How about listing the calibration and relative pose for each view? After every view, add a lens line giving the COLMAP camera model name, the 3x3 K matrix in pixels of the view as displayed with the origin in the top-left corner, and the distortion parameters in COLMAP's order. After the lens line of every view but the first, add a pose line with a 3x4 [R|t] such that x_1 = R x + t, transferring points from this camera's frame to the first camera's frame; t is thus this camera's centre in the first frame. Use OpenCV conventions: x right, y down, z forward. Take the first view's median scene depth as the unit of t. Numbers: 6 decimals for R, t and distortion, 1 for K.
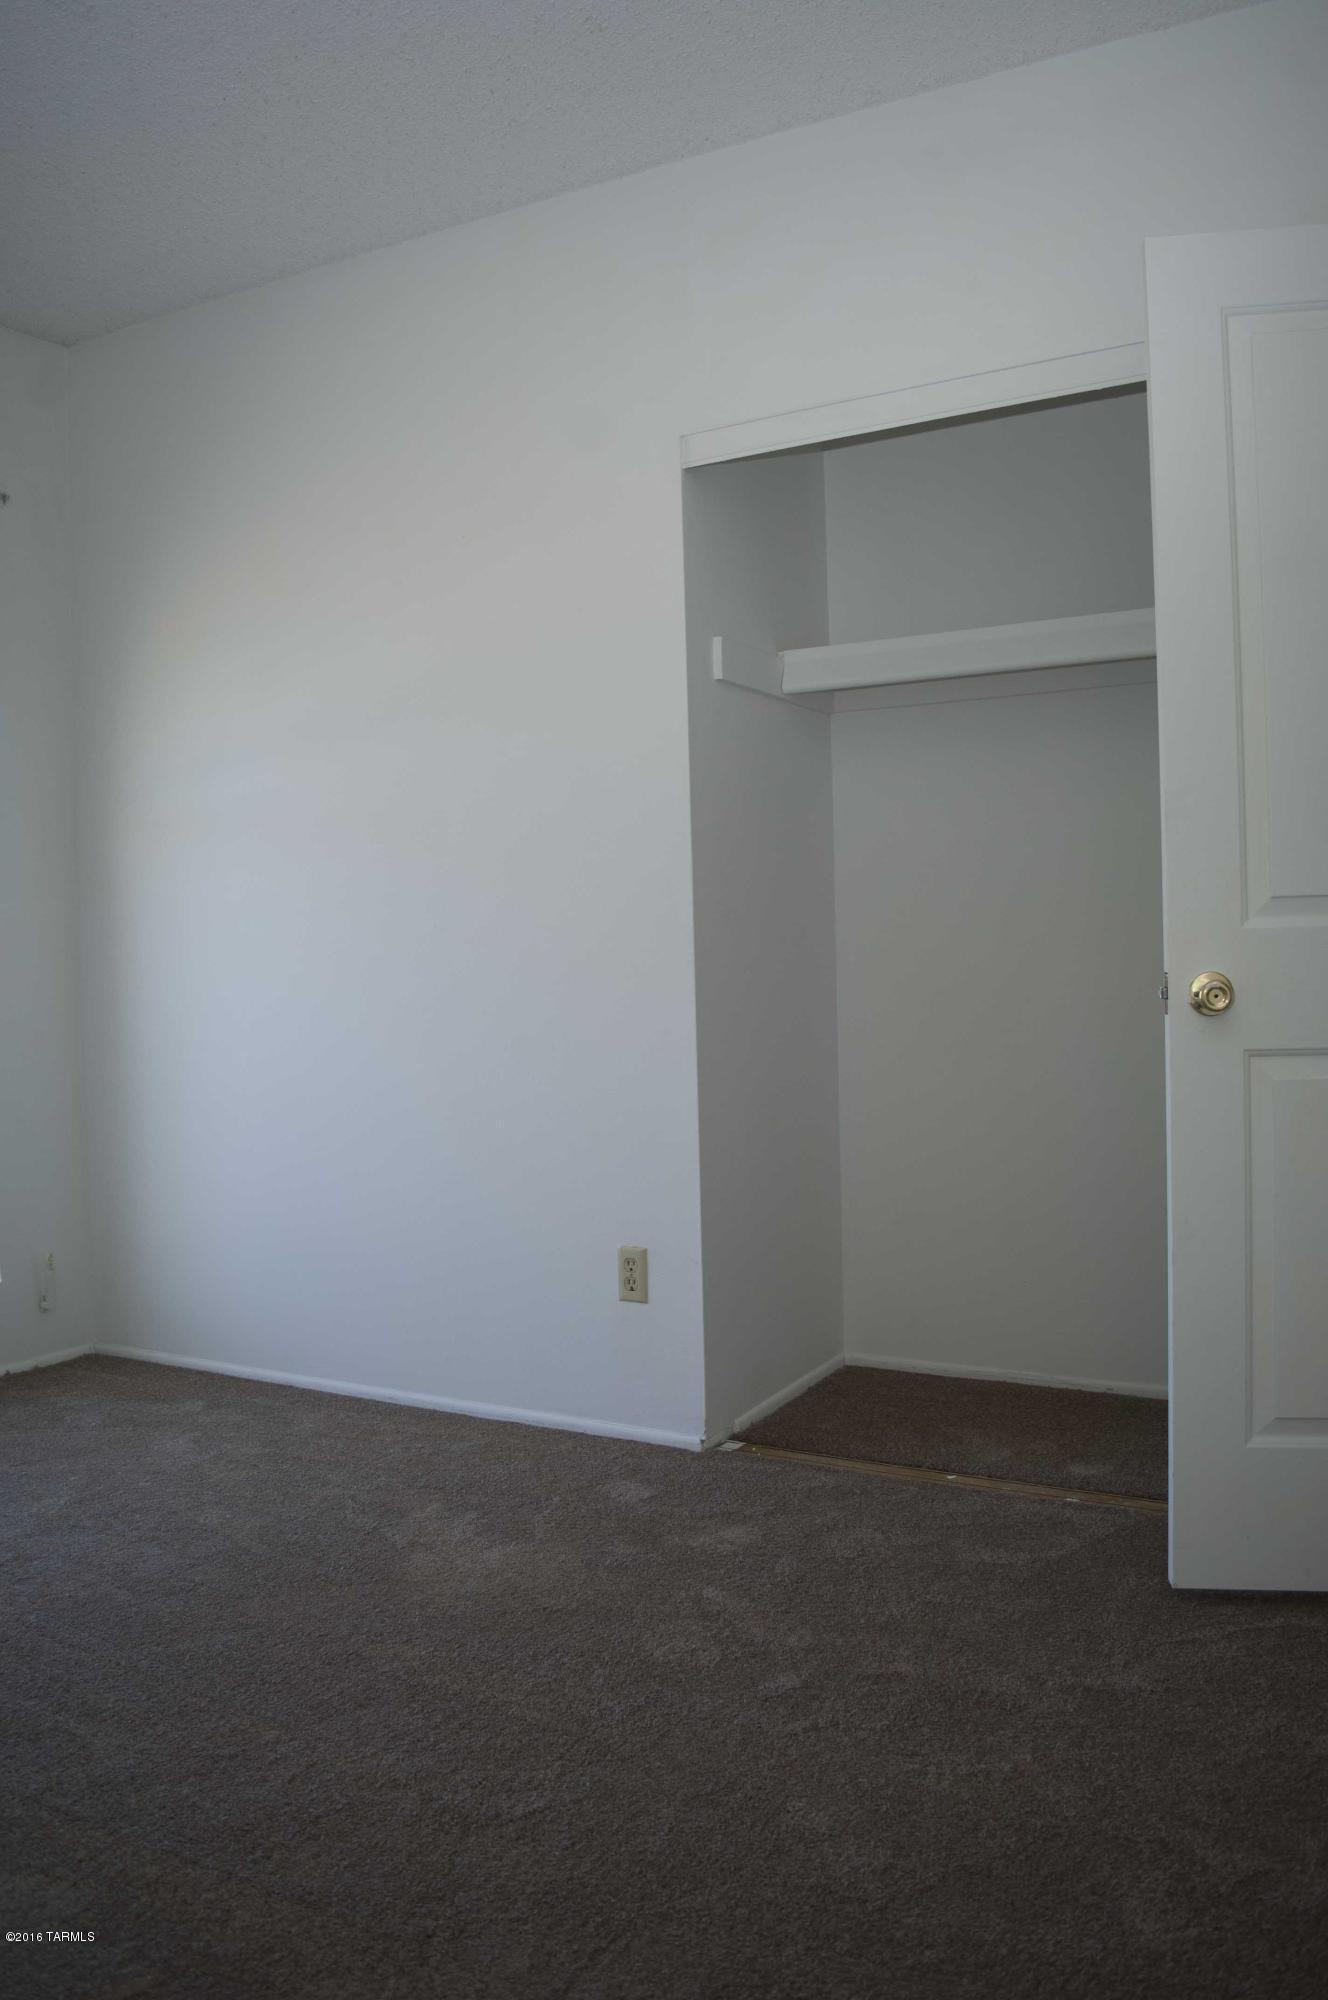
lens RADIAL K [[1568.1, 0, 667.5], [0, 1568.1, 1000.1], [0, 0, 1]] dist [-0.095785, 0.023217]
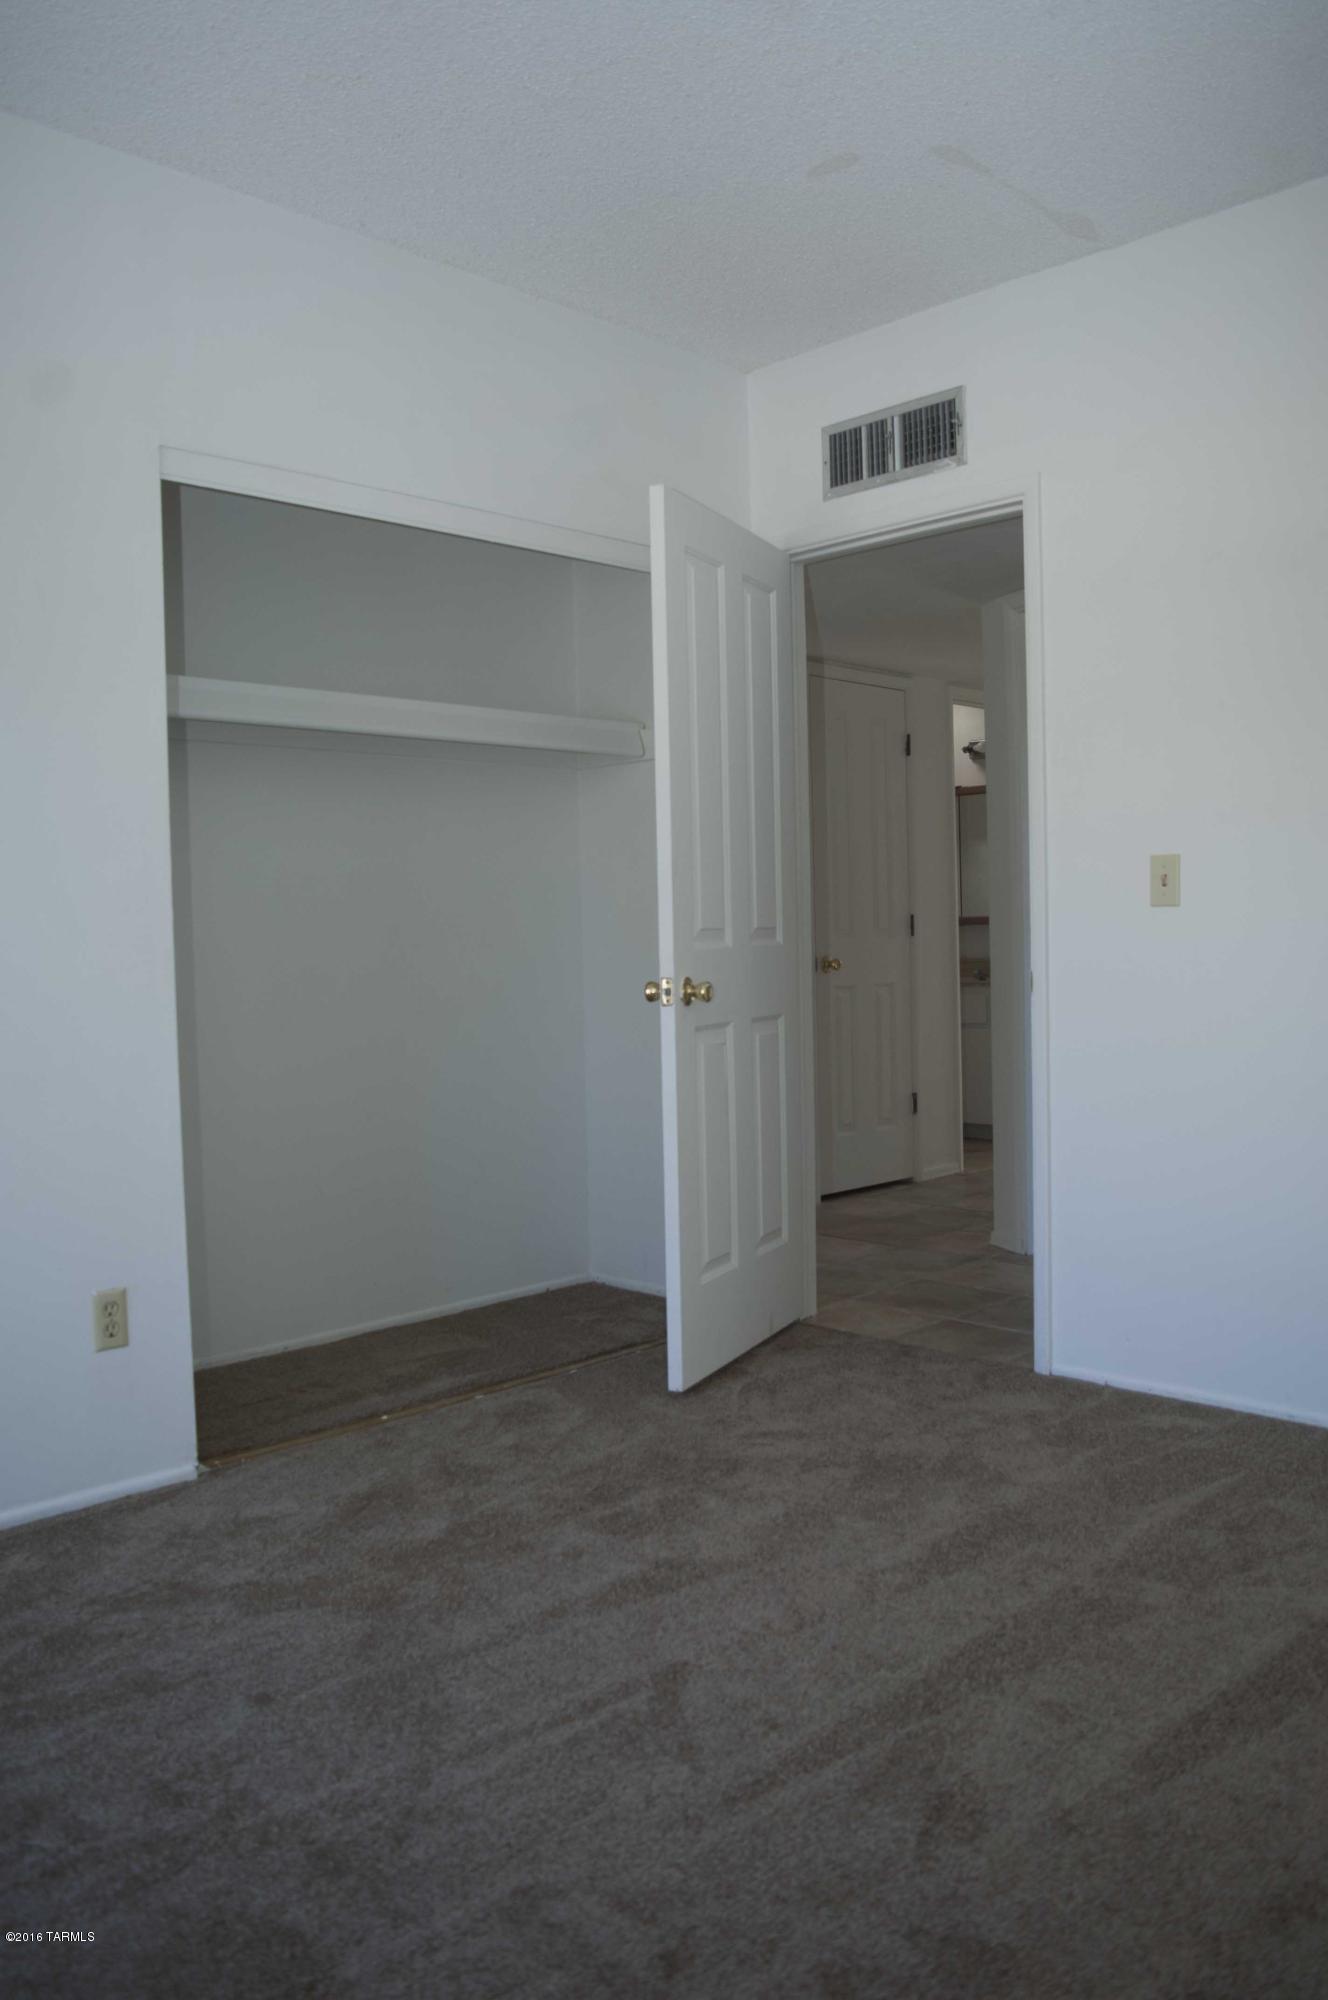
lens RADIAL K [[1568.1, 0, 667.5], [0, 1568.1, 1000.1], [0, 0, 1]] dist [-0.095785, 0.023217]
pose [[0.276638, -0.022976, 0.960699, -1.014414], [0.044205, 0.998960, 0.011162, -0.011705], [-0.959957, 0.039380, 0.277366, 0.527469]]
